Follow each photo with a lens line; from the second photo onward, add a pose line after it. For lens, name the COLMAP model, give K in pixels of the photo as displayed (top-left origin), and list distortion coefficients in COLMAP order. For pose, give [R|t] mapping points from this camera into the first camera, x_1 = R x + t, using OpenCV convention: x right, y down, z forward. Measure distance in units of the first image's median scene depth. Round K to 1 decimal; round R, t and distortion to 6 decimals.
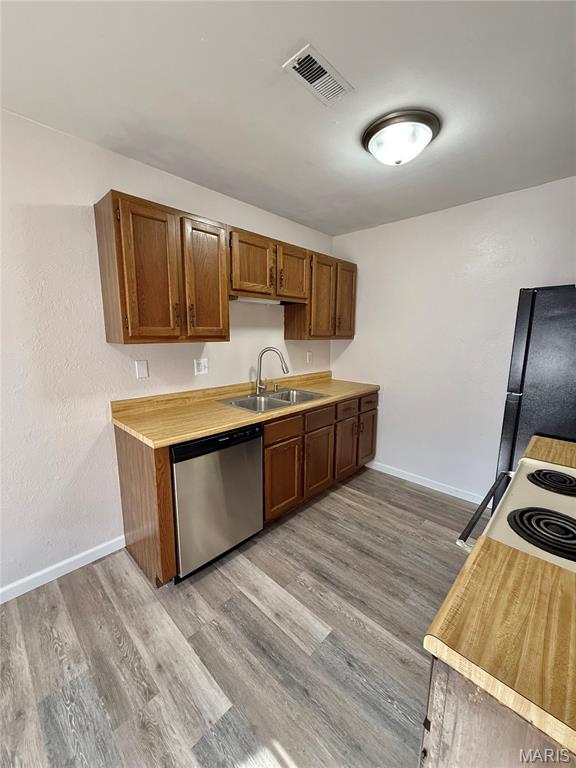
lens RADIAL K [[304.8, 0, 288.0], [0, 304.8, 384.0], [0, 0, 1]] dist [-0.000546, -0.000043]
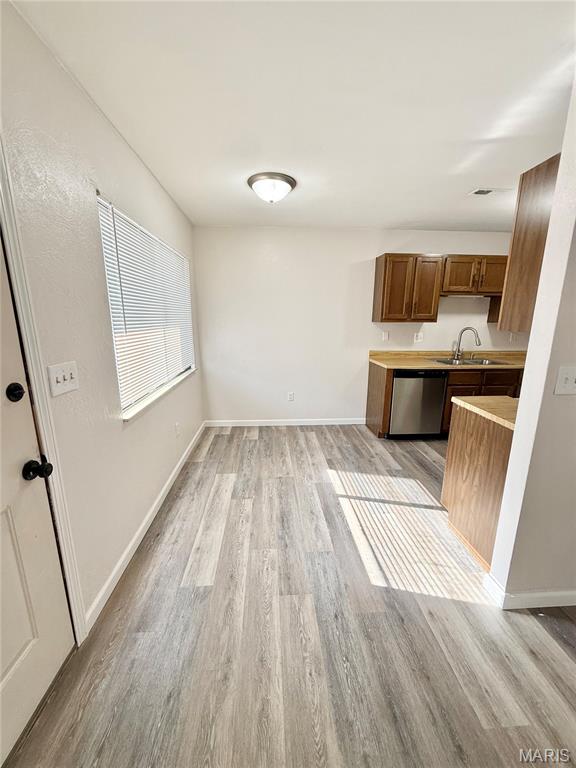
lens RADIAL K [[304.8, 0, 288.0], [0, 304.8, 384.0], [0, 0, 1]] dist [-0.000546, -0.000043]
pose [[0.737647, 0.144016, -0.659648, 0.386204], [-0.114034, 0.989526, 0.088518, 0.152189], [0.665487, 0.009927, 0.746344, -0.860792]]
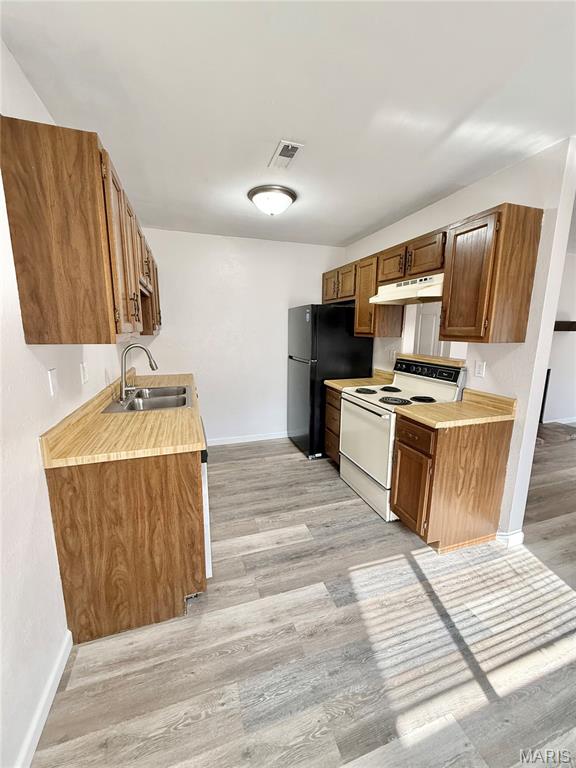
lens RADIAL K [[304.8, 0, 288.0], [0, 304.8, 384.0], [0, 0, 1]] dist [-0.000546, -0.000043]
pose [[0.464858, -0.160856, 0.870651, -0.816157], [0.142443, 0.984136, 0.105770, -0.040518], [-0.873852, 0.074850, 0.480396, 0.214954]]
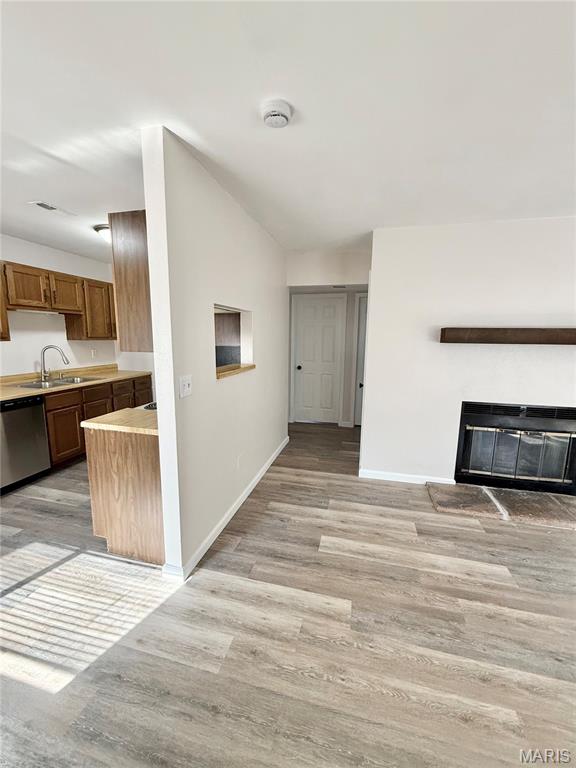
lens RADIAL K [[304.8, 0, 288.0], [0, 304.8, 384.0], [0, 0, 1]] dist [-0.000546, -0.000043]
pose [[0.868349, -0.070289, 0.490947, 0.227161], [0.072388, 0.997268, 0.014745, 0.136151], [-0.490642, 0.022735, 0.871064, -0.888466]]
